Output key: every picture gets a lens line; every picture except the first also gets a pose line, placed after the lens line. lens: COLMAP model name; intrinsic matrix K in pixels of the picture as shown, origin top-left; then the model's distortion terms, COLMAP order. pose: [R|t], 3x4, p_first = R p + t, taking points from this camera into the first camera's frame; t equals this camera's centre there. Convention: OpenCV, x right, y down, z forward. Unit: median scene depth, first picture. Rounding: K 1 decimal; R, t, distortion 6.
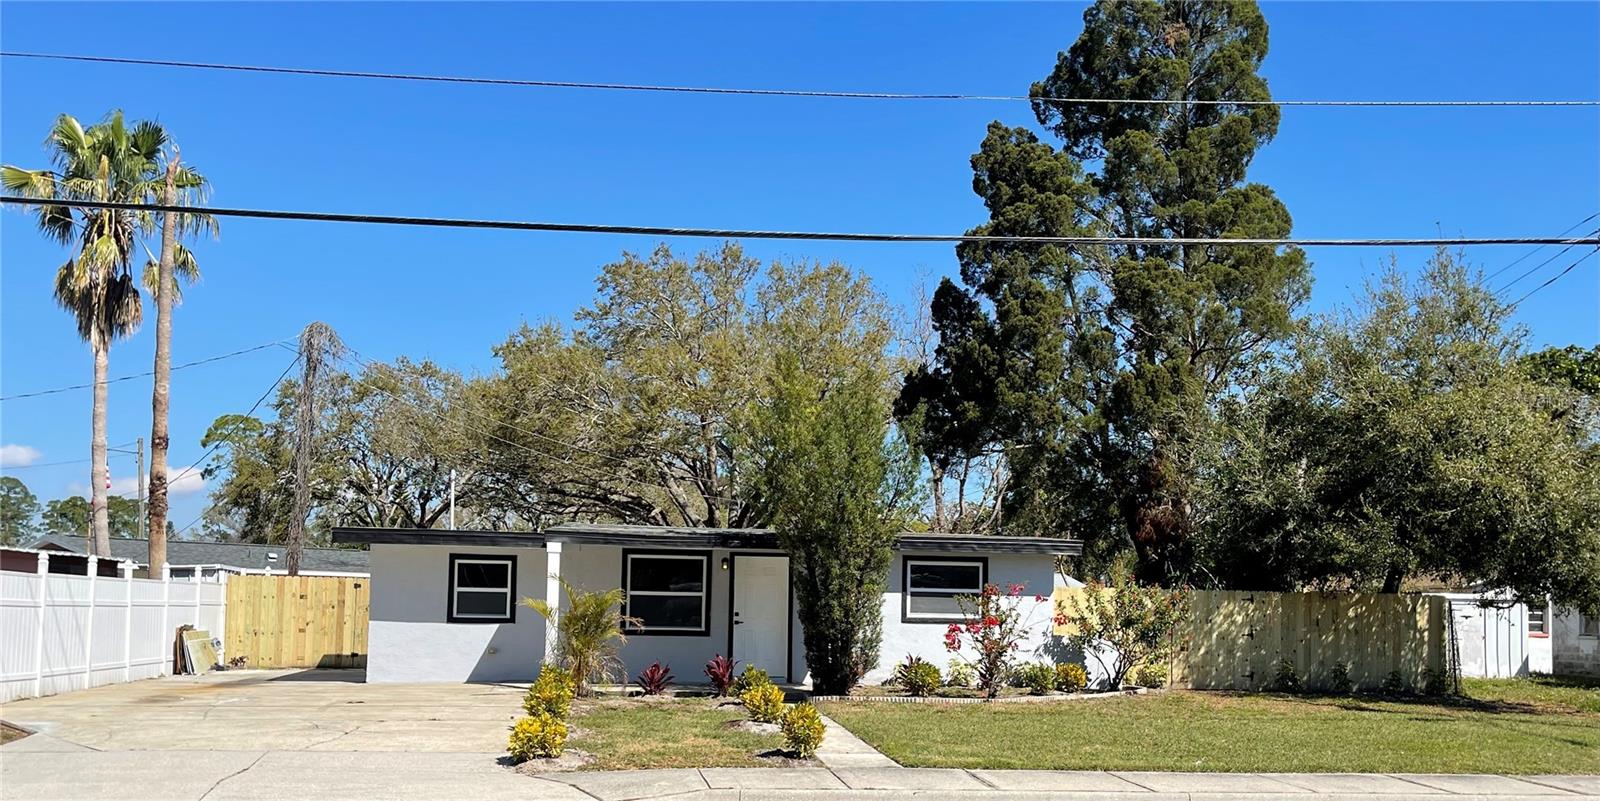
lens RADIAL K [[2034.4, 0, 800.0], [0, 2034.4, 400.5], [0, 0, 1]] dist [0.052133, -0.066809]
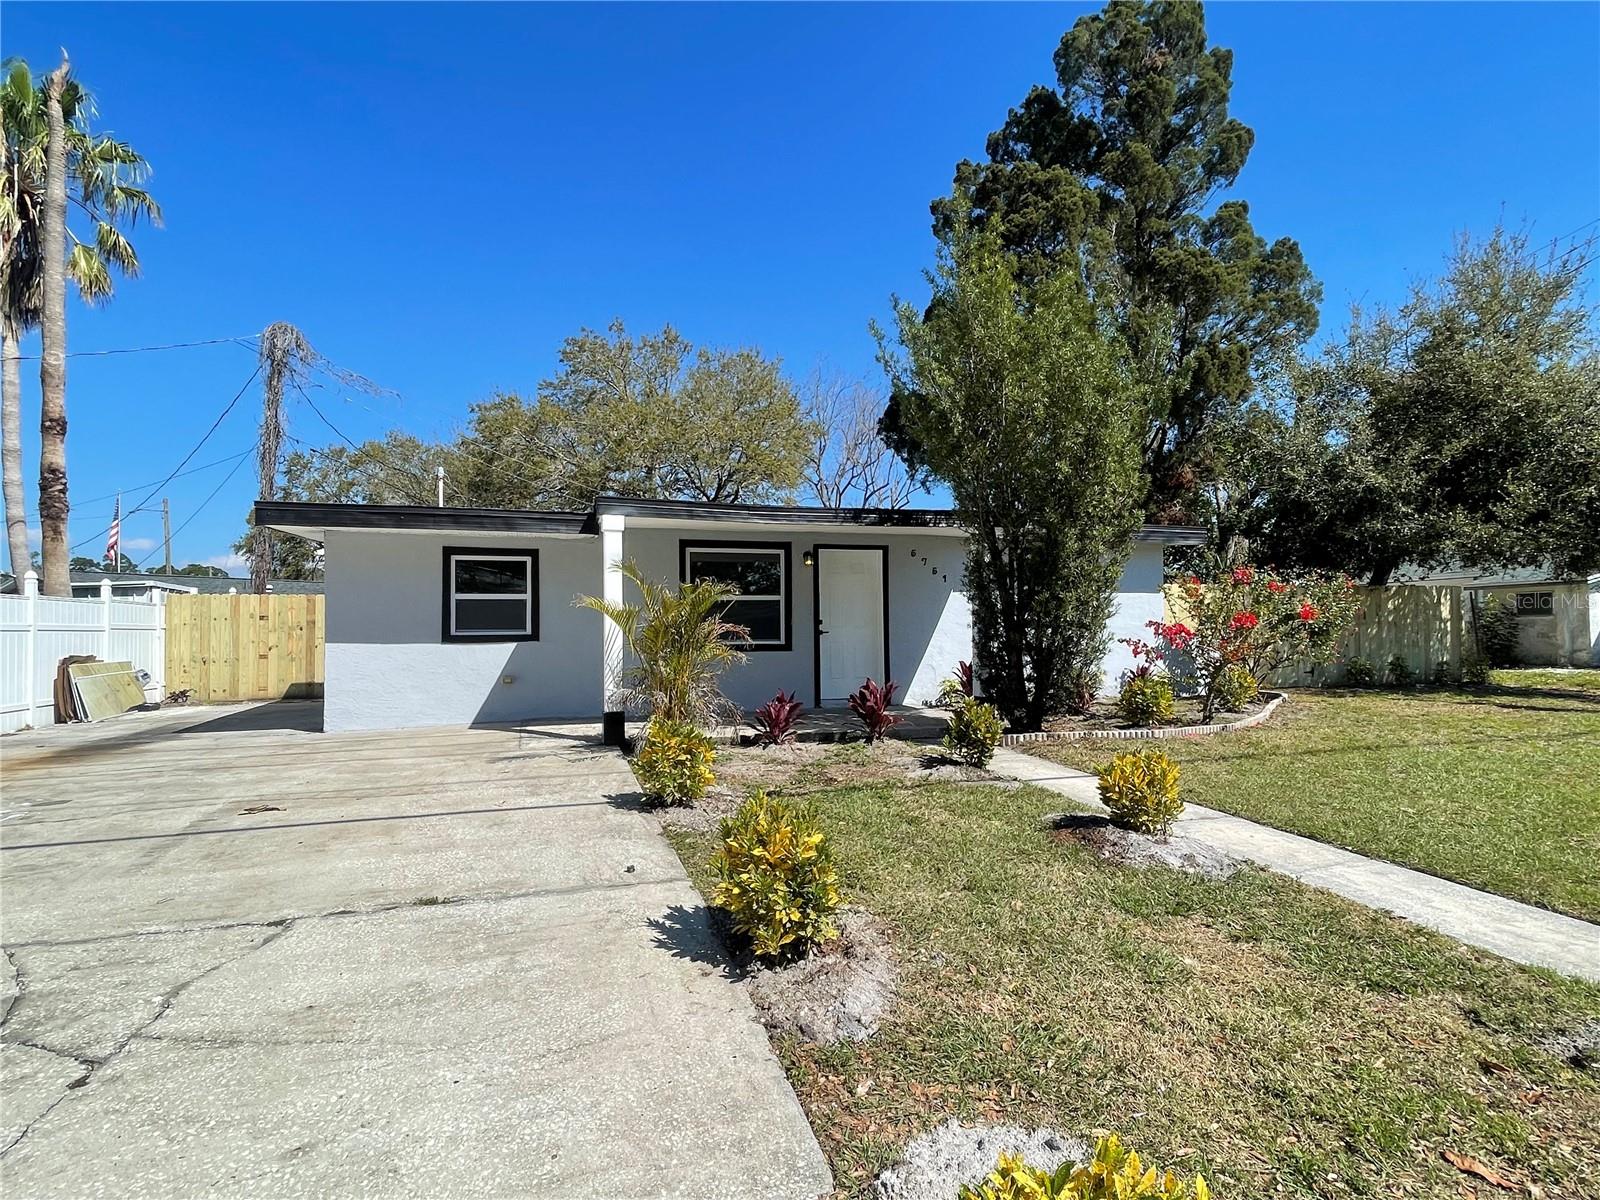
lens RADIAL K [[990.5, 0, 806.3], [0, 990.5, 593.8], [0, 0, 1]] dist [-0.016606, 0.002945]
pose [[0.981130, -0.020856, 0.192222, -0.105525], [0.008011, 0.997697, 0.067361, 0.064229], [-0.193184, -0.064550, 0.979037, 0.588959]]
